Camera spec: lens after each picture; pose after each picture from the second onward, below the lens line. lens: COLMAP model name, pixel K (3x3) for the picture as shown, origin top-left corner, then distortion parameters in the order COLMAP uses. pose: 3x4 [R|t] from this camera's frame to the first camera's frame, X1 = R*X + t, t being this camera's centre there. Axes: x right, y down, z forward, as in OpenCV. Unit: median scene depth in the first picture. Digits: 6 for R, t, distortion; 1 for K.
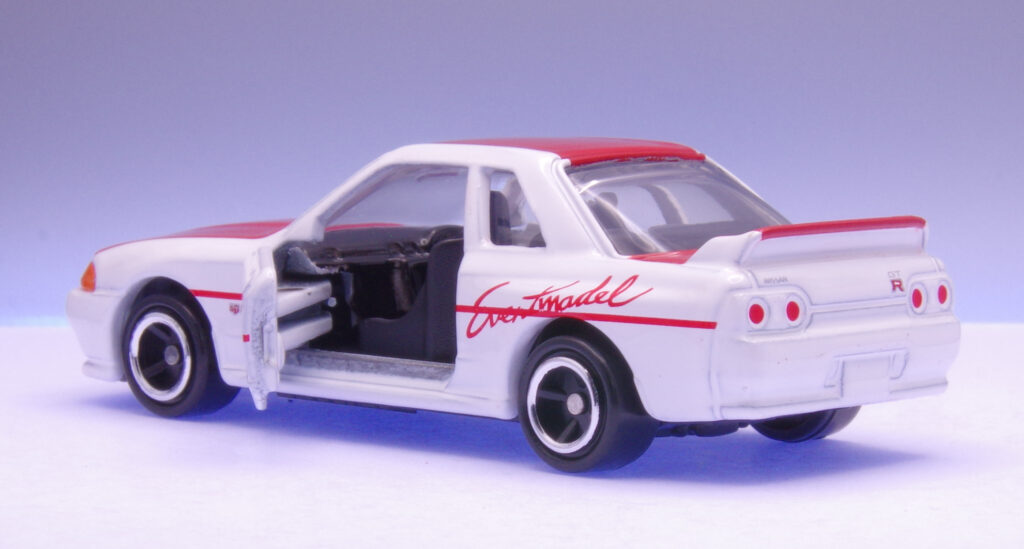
lens RADIAL K [[3777.1, 0, 512.0], [0, 3777.1, 274.5], [0, 0, 1]] dist [0.030050, 1.973780]
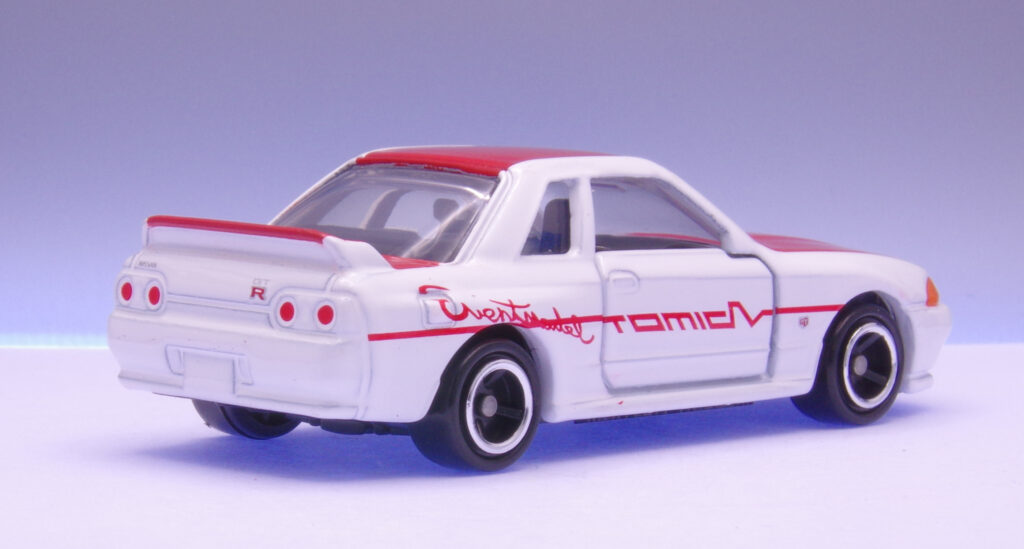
lens RADIAL K [[3777.1, 0, 512.0], [0, 3777.1, 274.5], [0, 0, 1]] dist [0.030050, 1.973780]
pose [[-0.047573, 0.074812, -0.996062, 1.096796], [-0.103175, 0.991489, 0.079396, -0.088540], [0.993525, 0.106546, -0.039450, 1.105261]]
